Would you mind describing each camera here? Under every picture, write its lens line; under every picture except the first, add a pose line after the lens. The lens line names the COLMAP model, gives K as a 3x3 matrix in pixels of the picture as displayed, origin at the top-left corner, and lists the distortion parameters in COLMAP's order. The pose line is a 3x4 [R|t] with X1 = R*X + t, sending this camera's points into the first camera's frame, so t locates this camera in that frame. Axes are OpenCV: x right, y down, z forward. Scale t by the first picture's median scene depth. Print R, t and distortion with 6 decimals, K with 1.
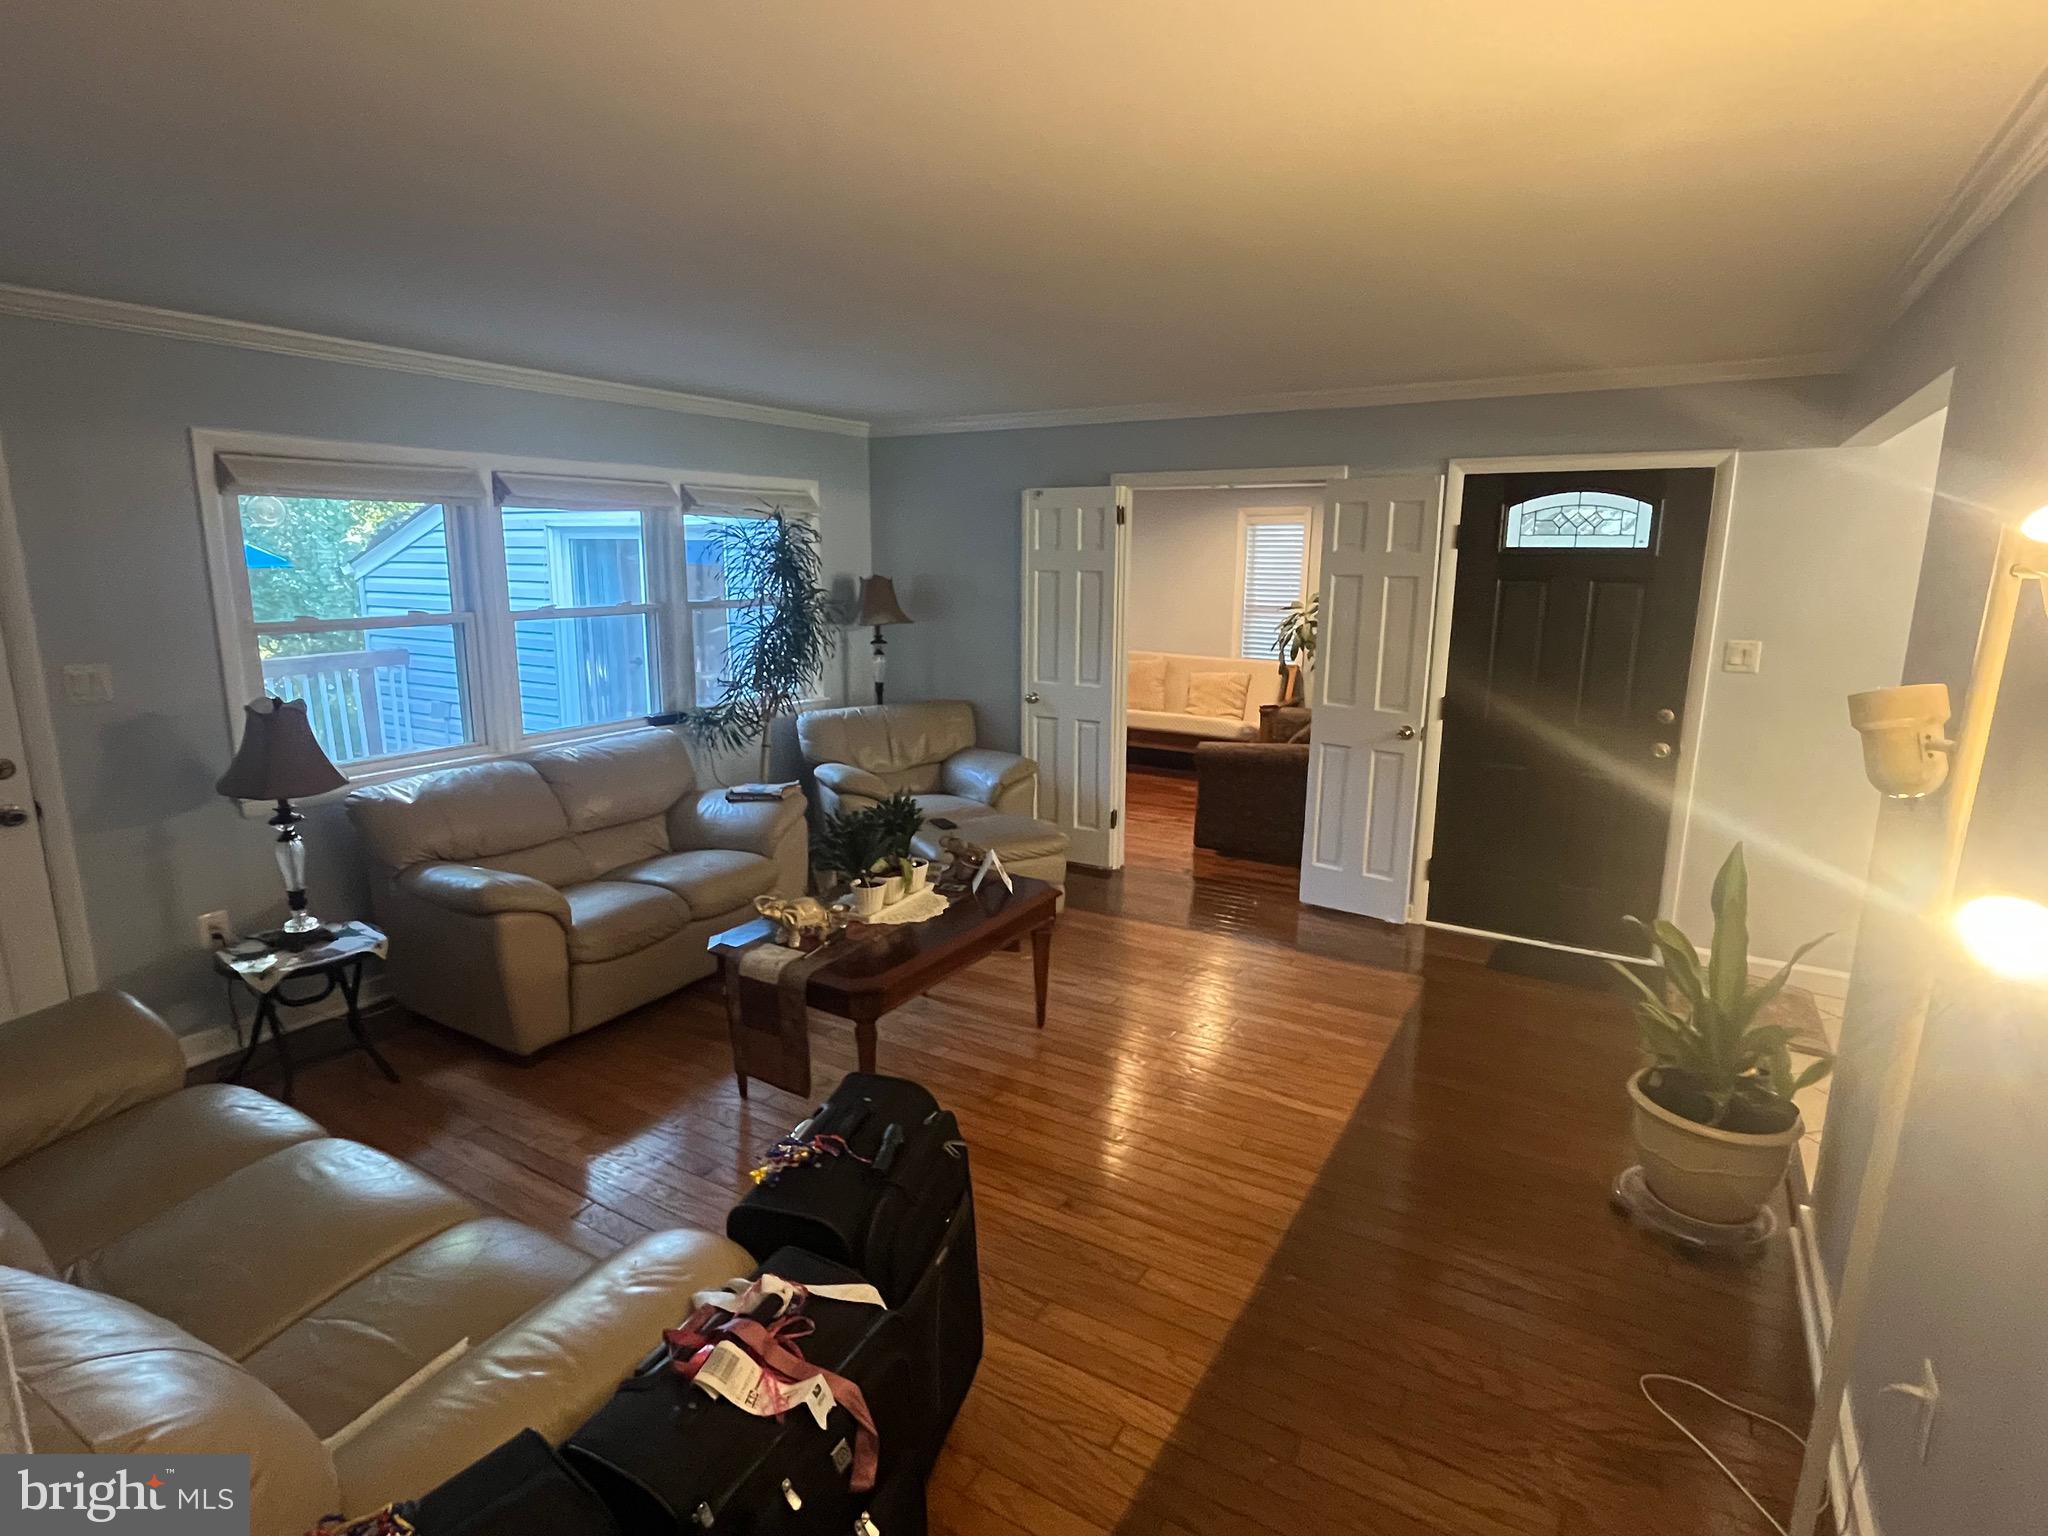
lens RADIAL K [[1056.0, 0, 1020.1], [0, 1056.0, 759.0], [0, 0, 1]] dist [-0.005665, -0.000574]
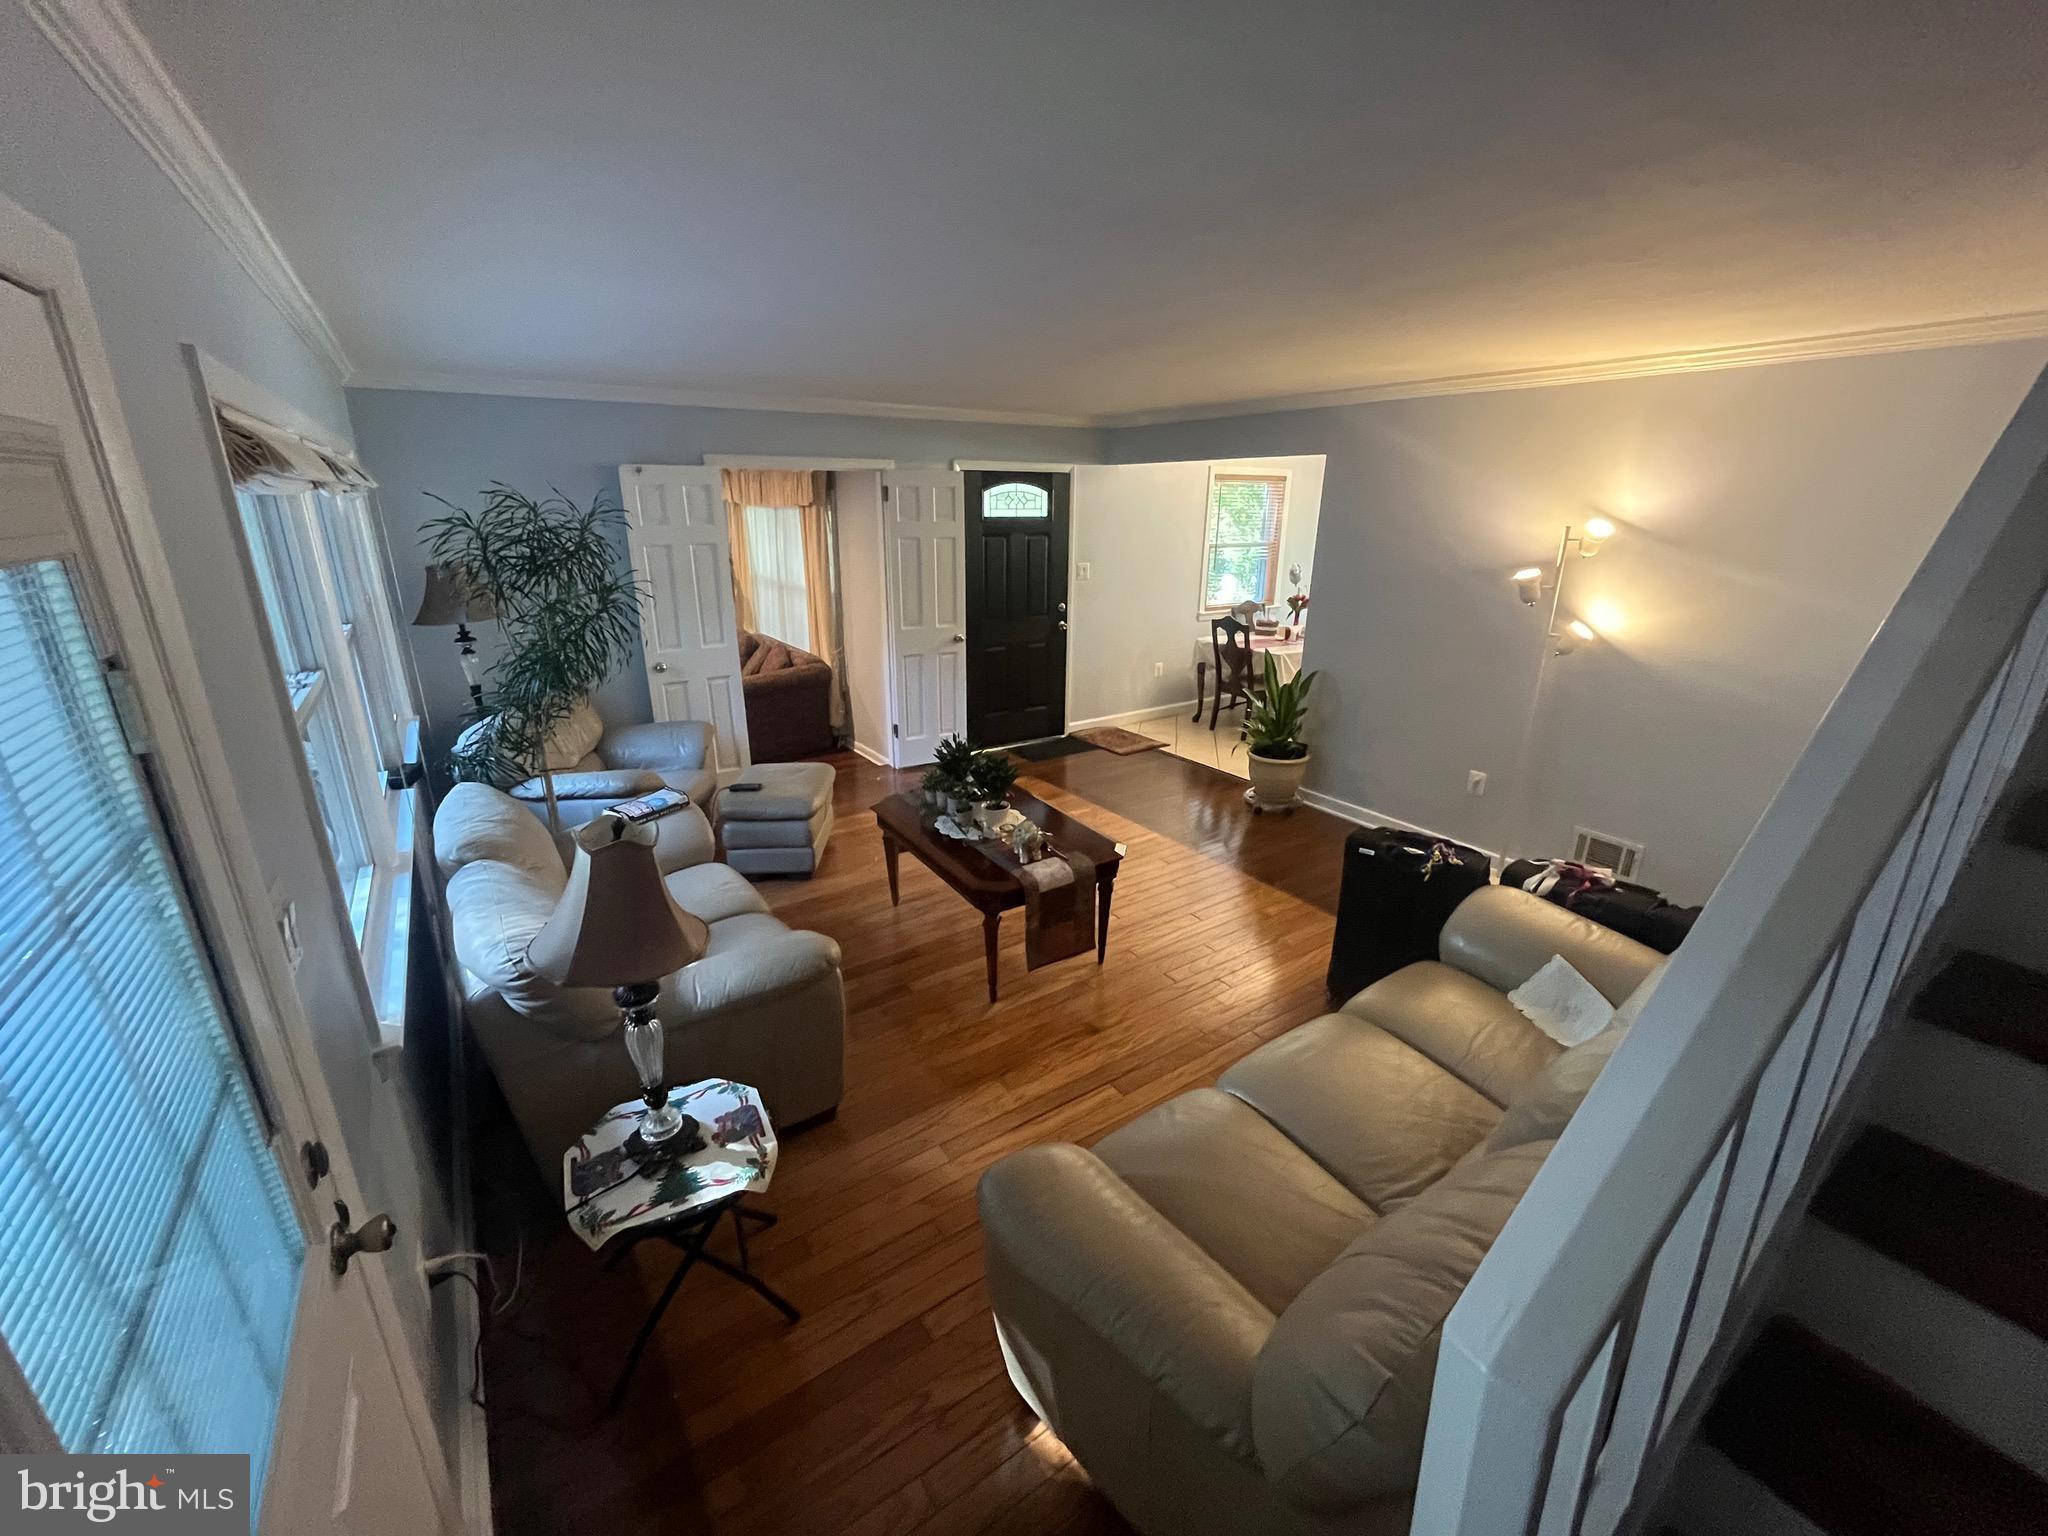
lens RADIAL K [[821.8, 0, 1025.0], [0, 821.8, 764.2], [0, 0, 1]] dist [-0.000622, -0.000051]
pose [[0.416142, -0.285716, 0.863245, -0.777261], [0.175223, 0.956756, 0.232197, -0.124496], [-0.892257, 0.054633, 0.448210, 0.410973]]
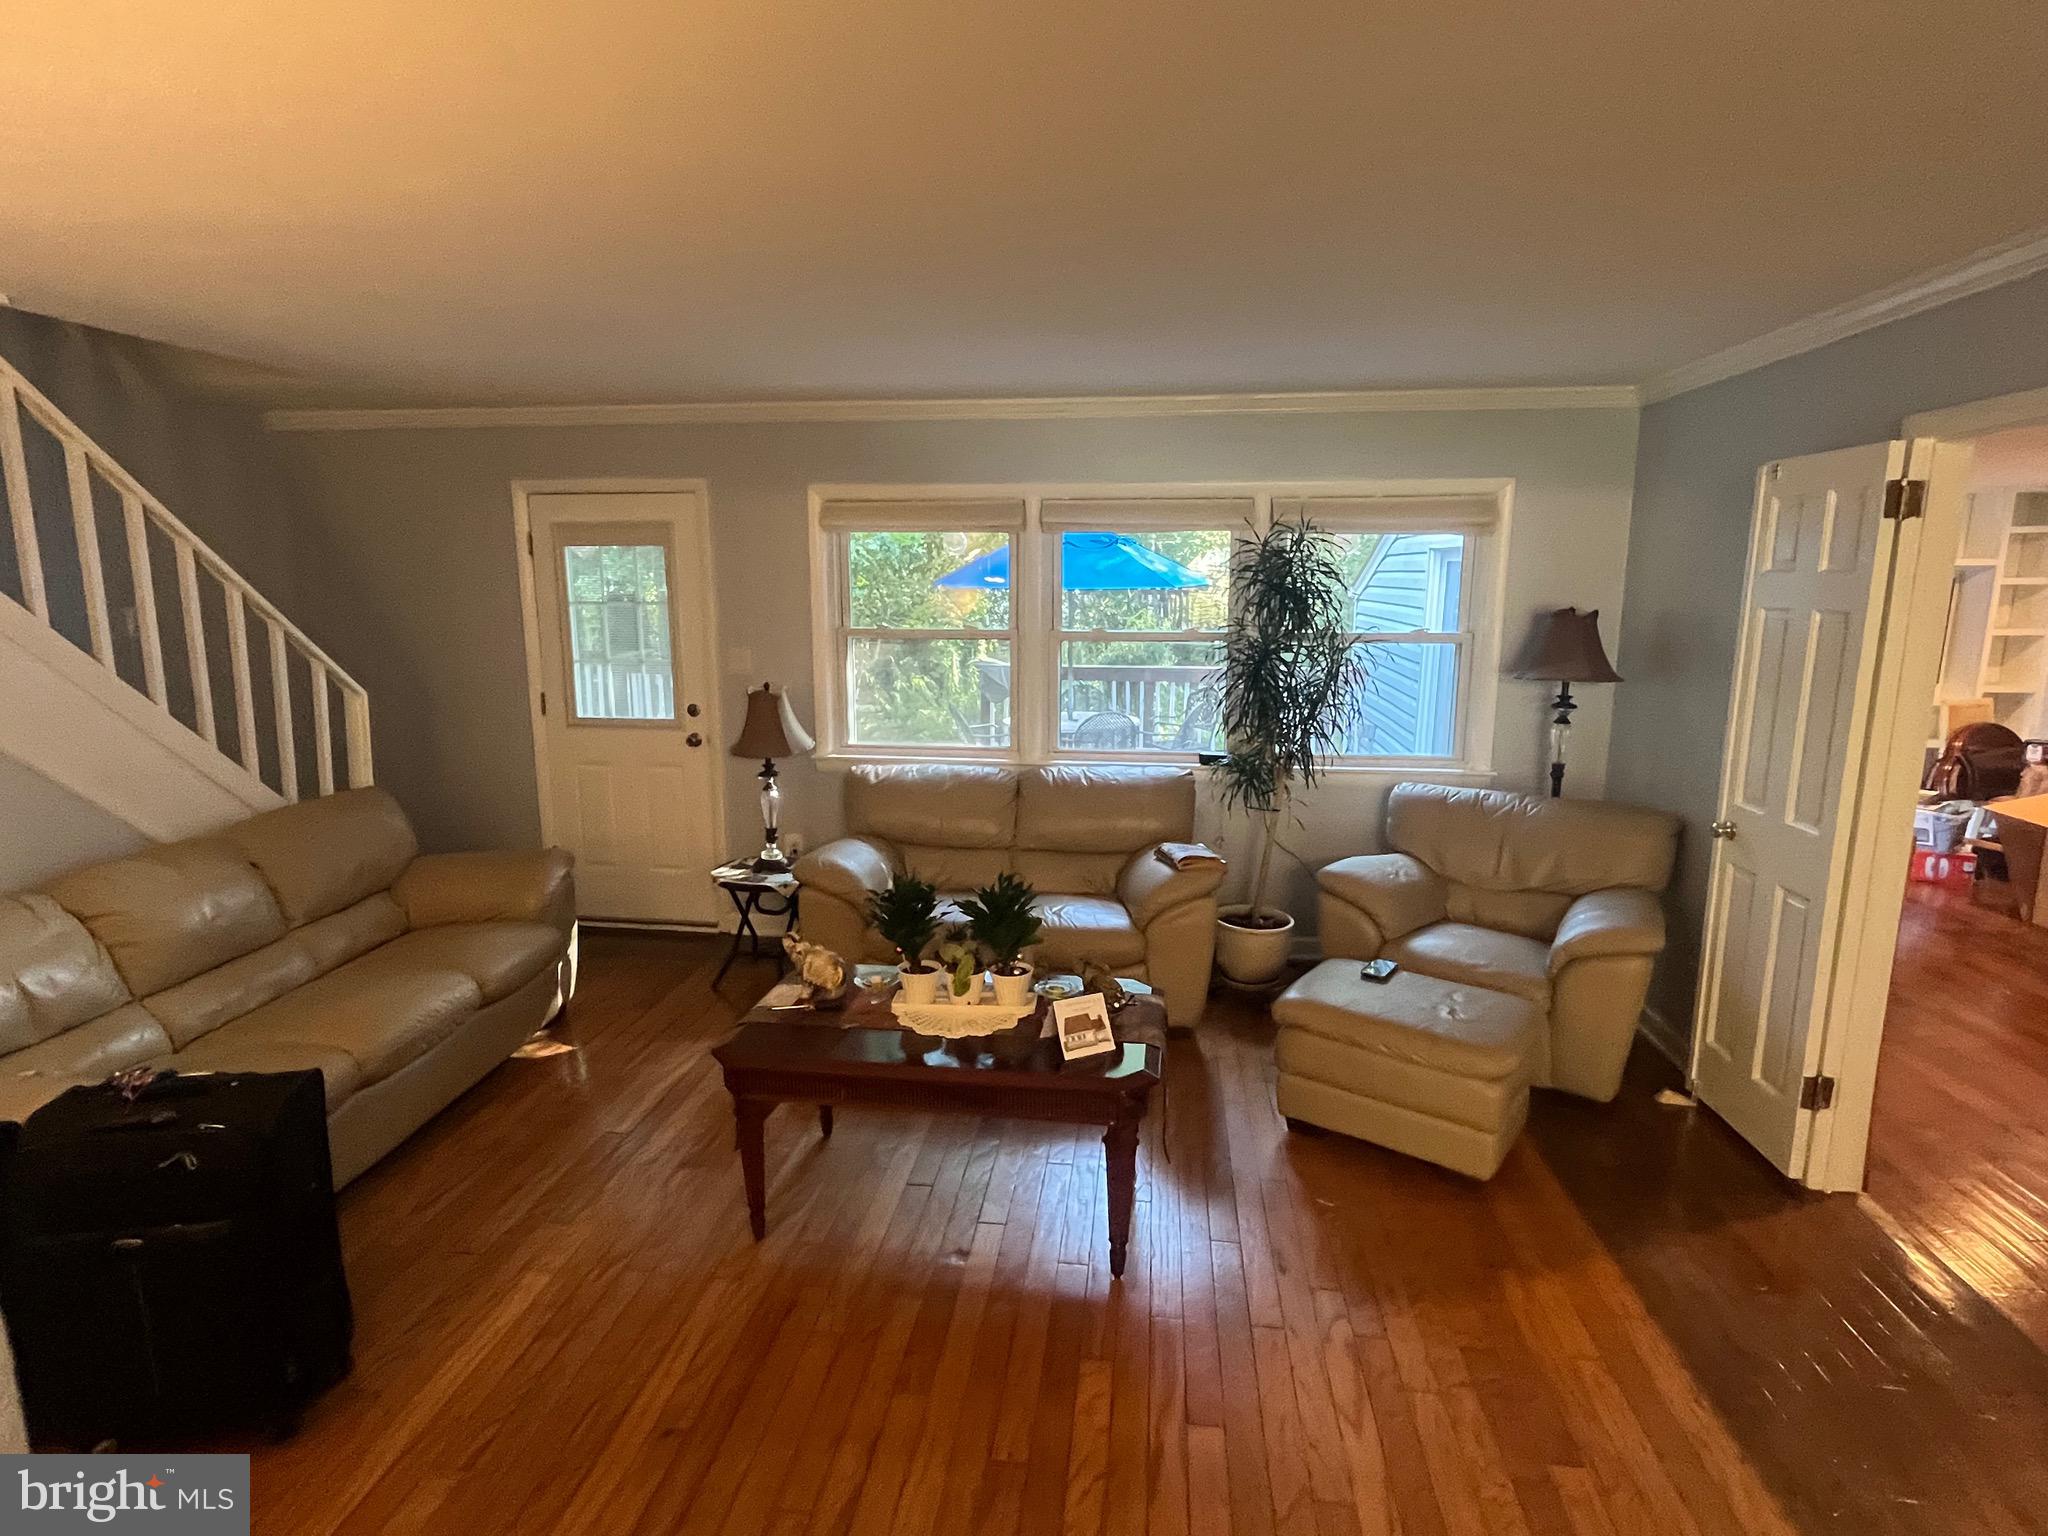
lens RADIAL K [[1056.0, 0, 1020.1], [0, 1056.0, 759.0], [0, 0, 1]] dist [-0.005665, -0.000574]
pose [[0.403994, 0.154459, -0.901627, 0.489902], [-0.176874, 0.980231, 0.088672, -0.104964], [0.897499, 0.123652, 0.423327, 0.553125]]
